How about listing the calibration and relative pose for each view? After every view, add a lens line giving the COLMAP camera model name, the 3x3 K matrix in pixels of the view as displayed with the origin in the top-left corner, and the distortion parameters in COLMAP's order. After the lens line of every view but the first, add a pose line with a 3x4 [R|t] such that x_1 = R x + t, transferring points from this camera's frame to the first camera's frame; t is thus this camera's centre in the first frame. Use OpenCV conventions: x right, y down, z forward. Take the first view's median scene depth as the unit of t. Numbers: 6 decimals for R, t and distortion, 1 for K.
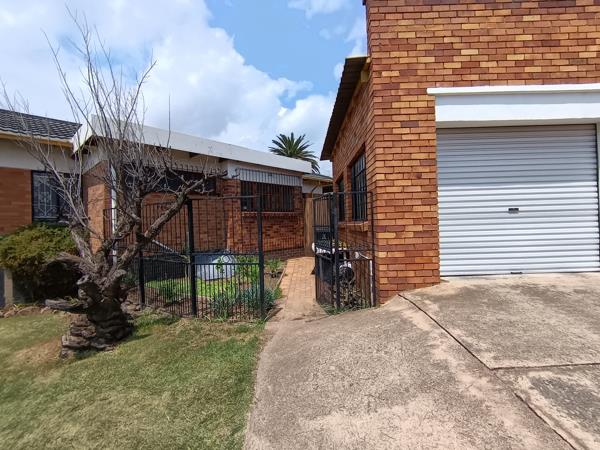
lens RADIAL K [[280.4, 0, 298.4], [0, 280.4, 222.6], [0, 0, 1]] dist [-0.013374, 0.000021]
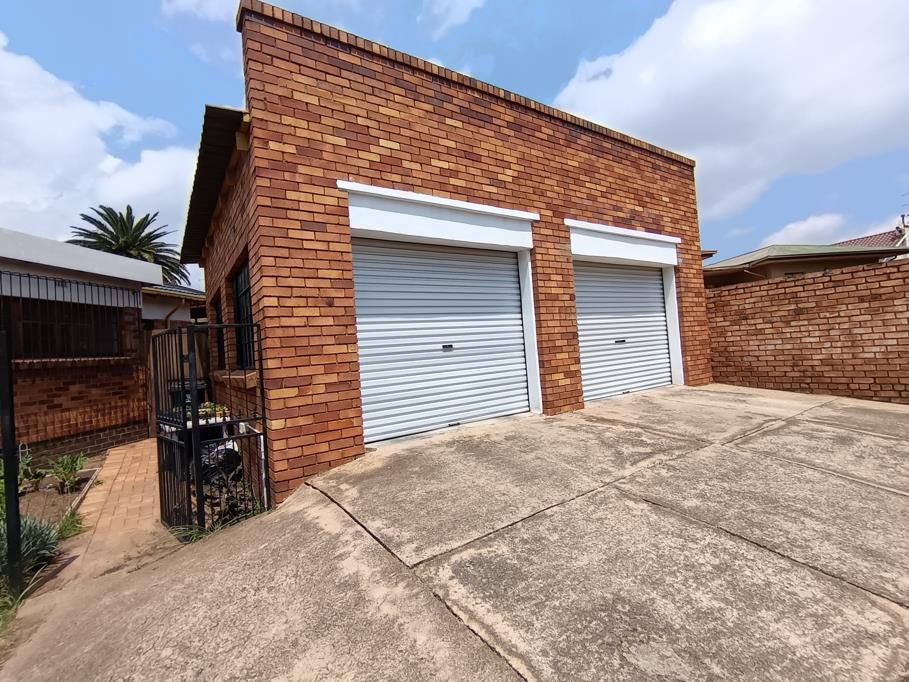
lens RADIAL K [[424.8, 0, 452.0], [0, 424.8, 337.4], [0, 0, 1]] dist [-0.013374, 0.000021]
pose [[0.811877, -0.013795, 0.583665, 0.064952], [0.049522, 0.997745, -0.045303, -0.018444], [-0.581724, 0.065685, 0.810730, -0.018056]]
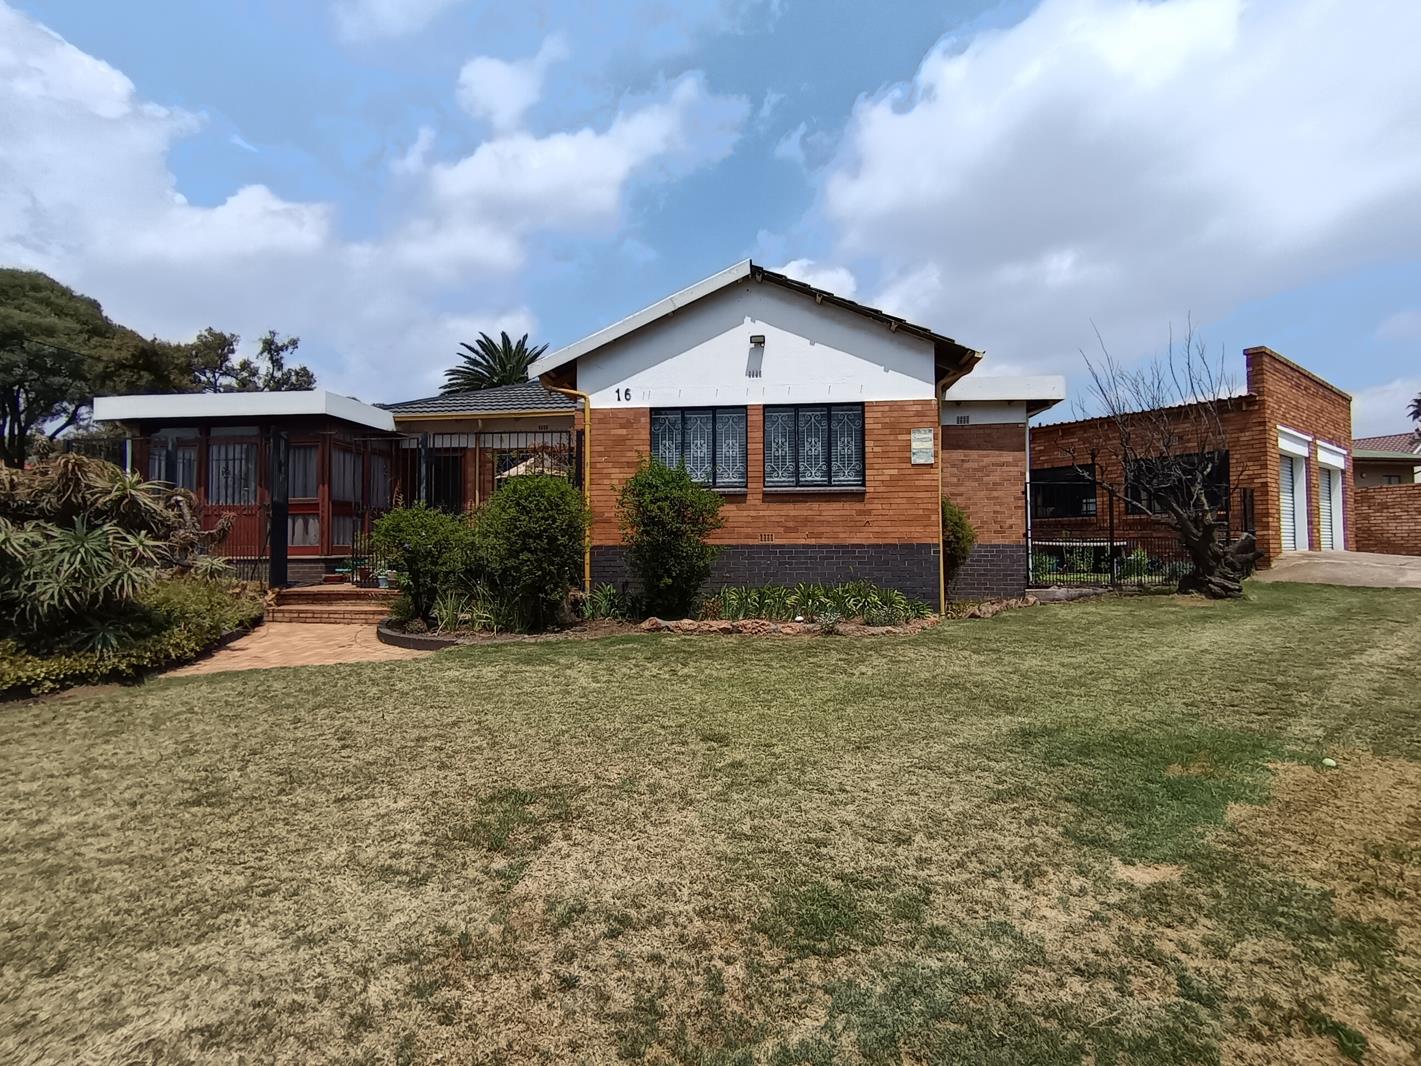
lens RADIAL K [[664.1, 0, 706.7], [0, 664.1, 527.4], [0, 0, 1]] dist [-0.013374, 0.000021]
pose [[0.789495, 0.044285, 0.612158, -4.183465], [-0.015900, 0.998534, -0.051731, 0.316644], [-0.613551, 0.031108, 0.789042, 0.088001]]
